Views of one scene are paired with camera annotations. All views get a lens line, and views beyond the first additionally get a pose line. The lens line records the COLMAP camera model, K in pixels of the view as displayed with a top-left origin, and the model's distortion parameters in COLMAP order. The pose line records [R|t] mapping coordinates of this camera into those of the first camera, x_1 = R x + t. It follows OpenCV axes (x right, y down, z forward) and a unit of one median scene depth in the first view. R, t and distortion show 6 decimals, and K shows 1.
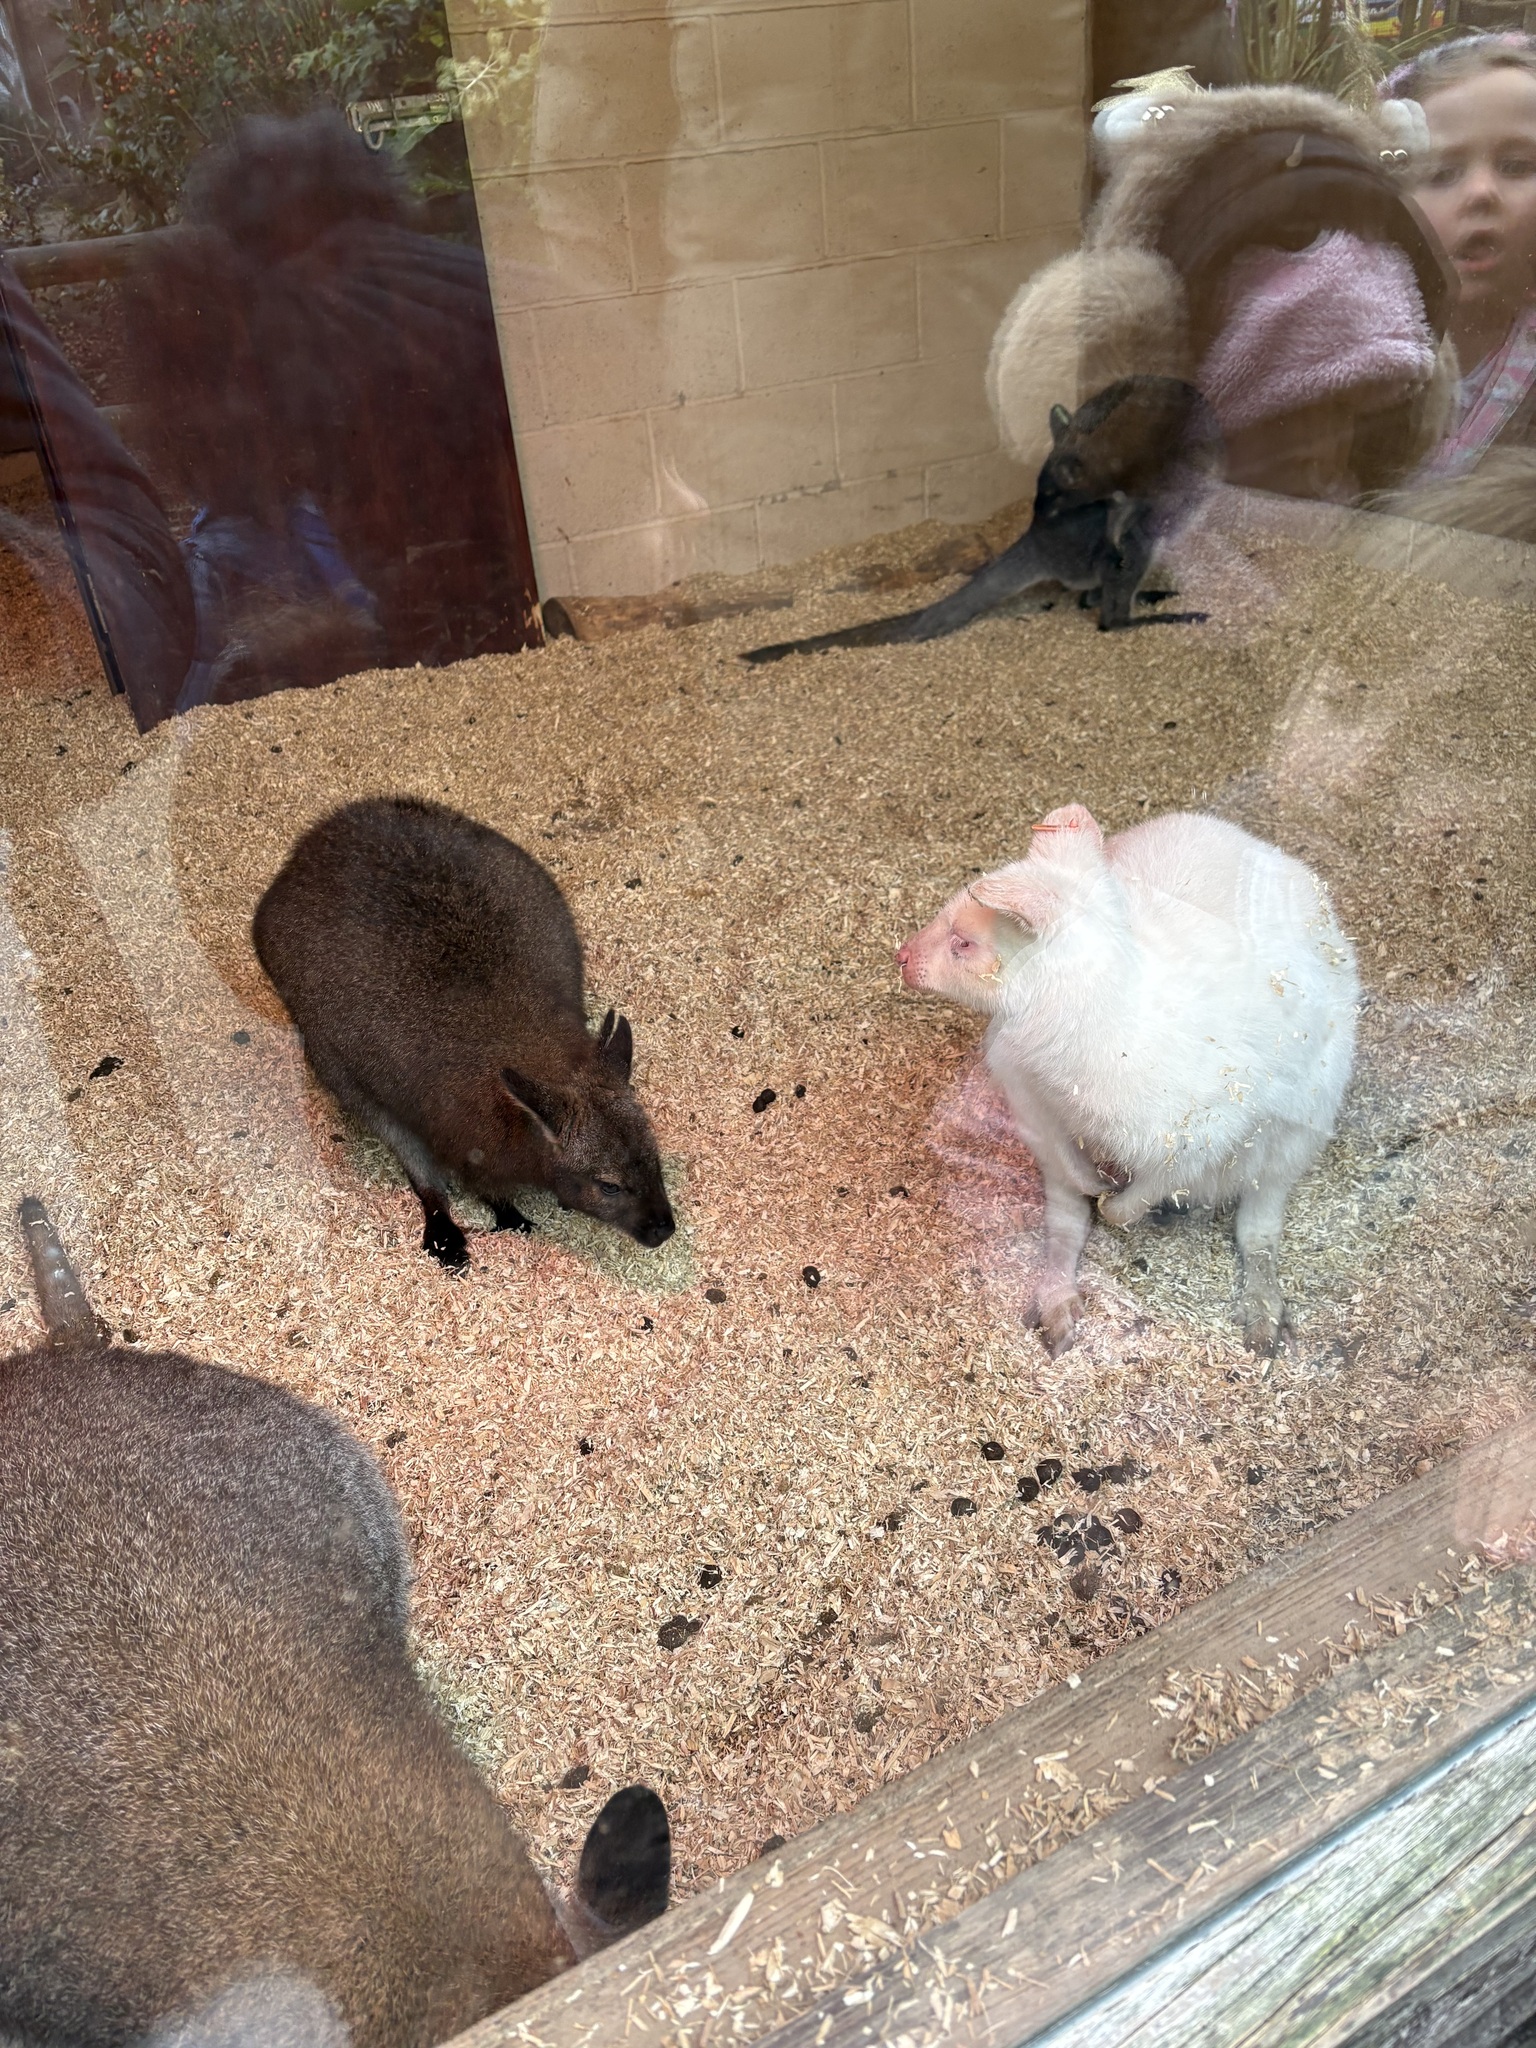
lens RADIAL K [[1562.8, 0, 765.0], [0, 1562.8, 1020.3], [0, 0, 1]] dist [0.043086, -0.032007]
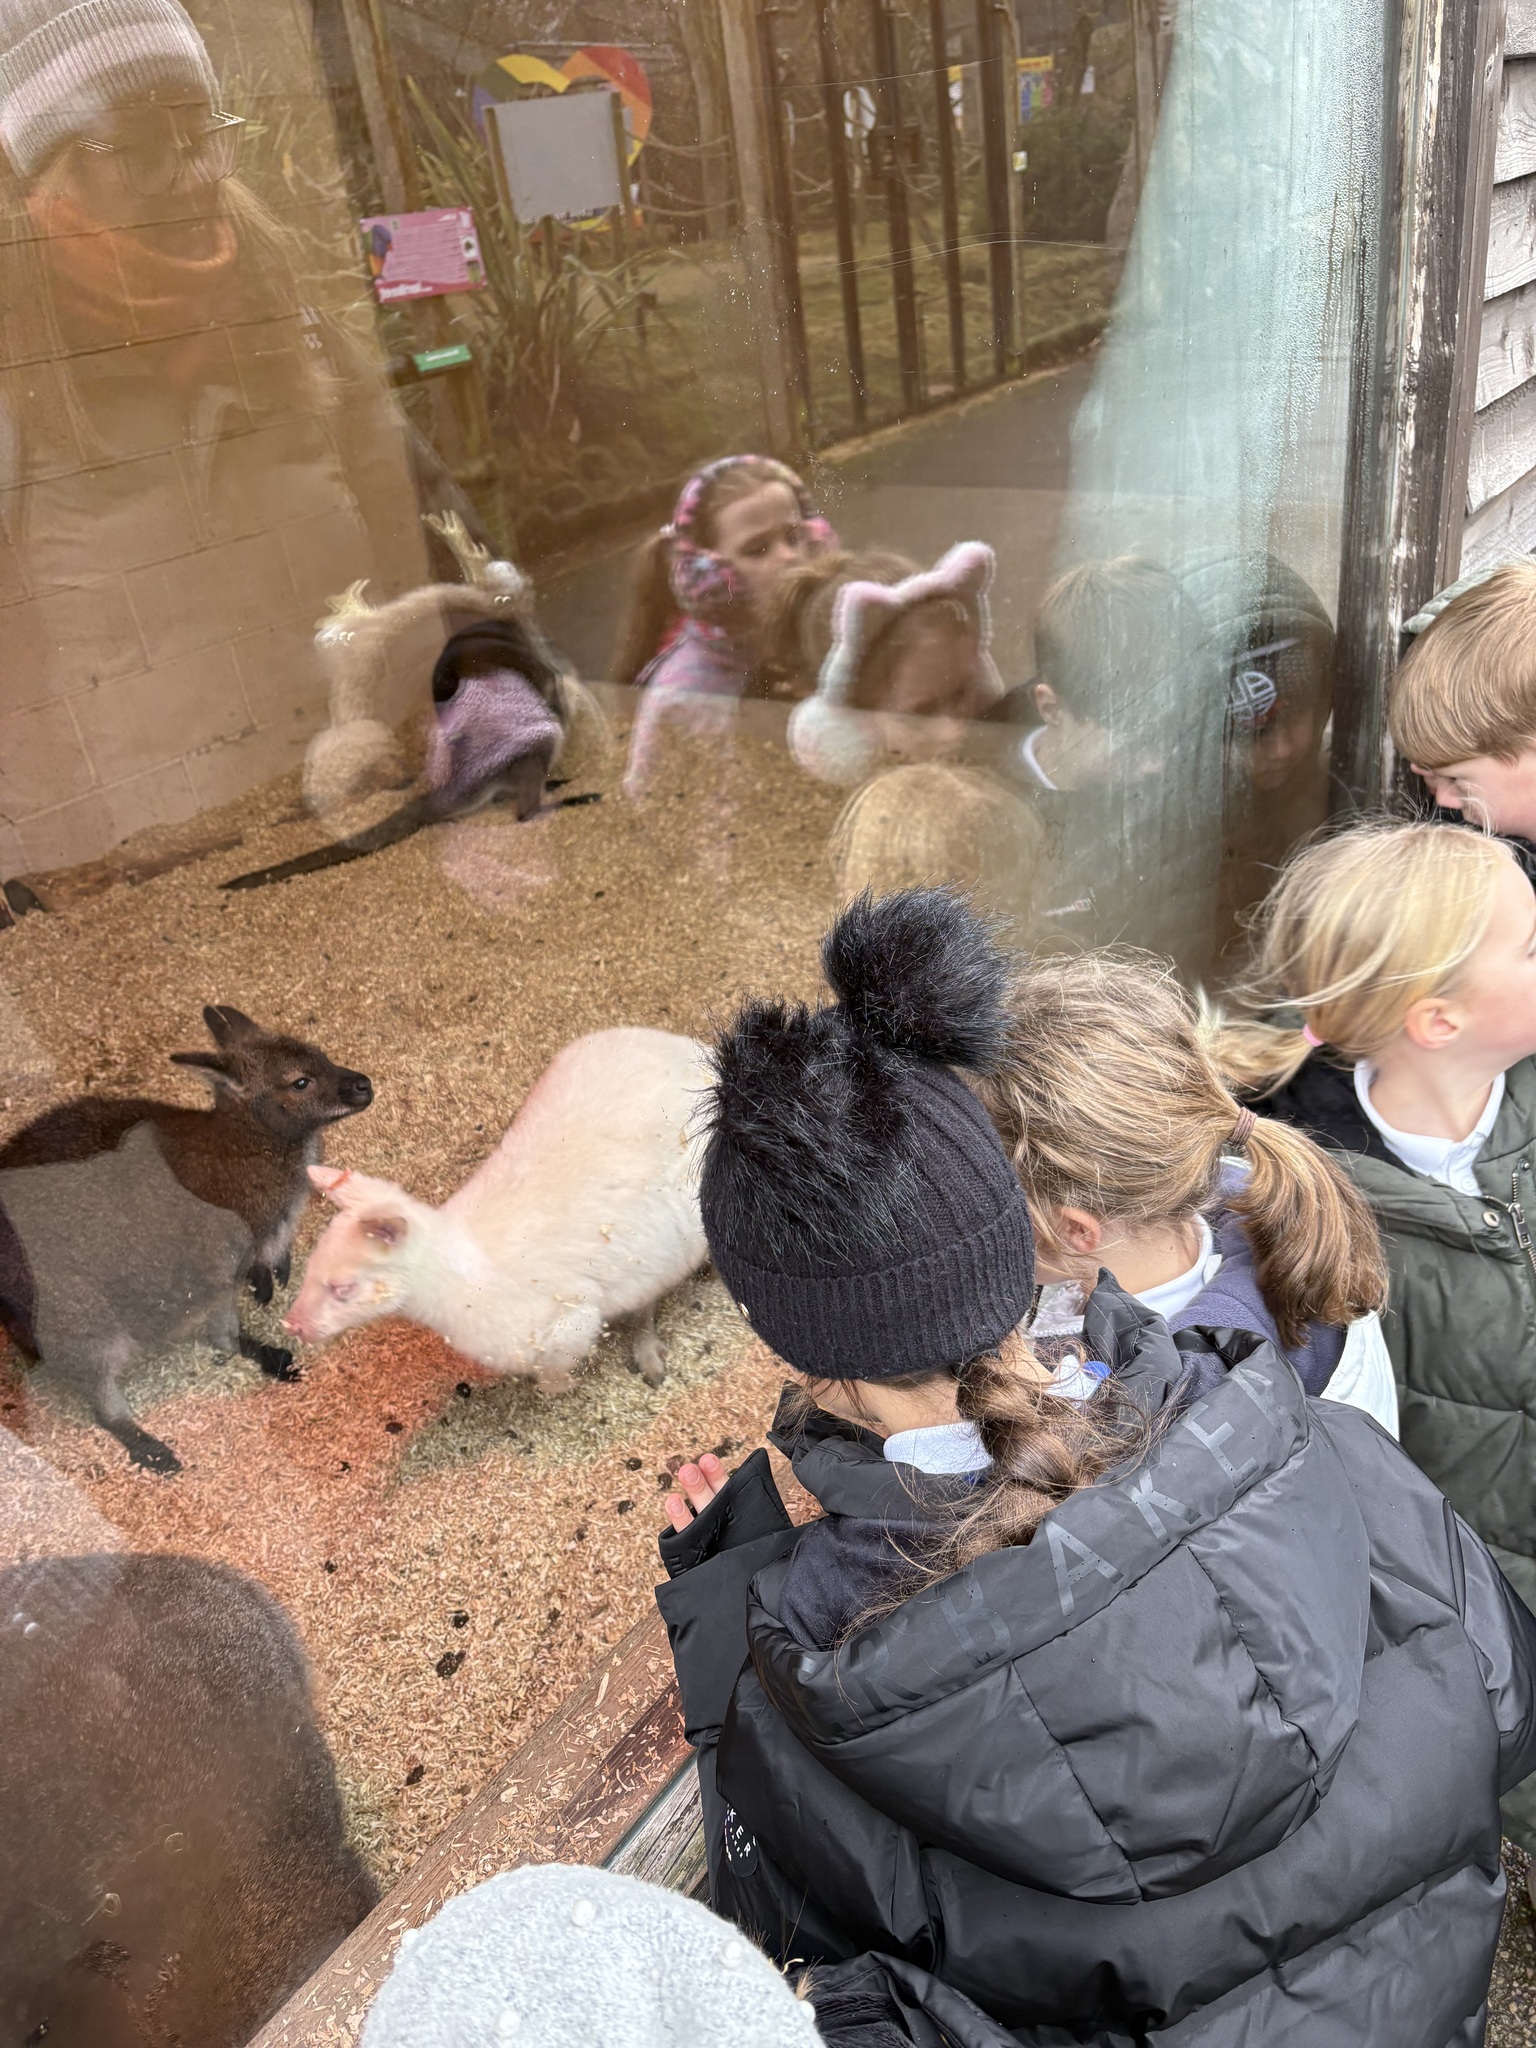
lens RADIAL K [[1562.8, 0, 770.7], [0, 1562.8, 1018.7], [0, 0, 1]] dist [0.043086, -0.032007]
pose [[0.911148, -0.220103, 0.348372, -0.105109], [0.247840, 0.968111, -0.036555, -0.018378], [-0.329217, 0.119647, 0.936643, -0.284432]]
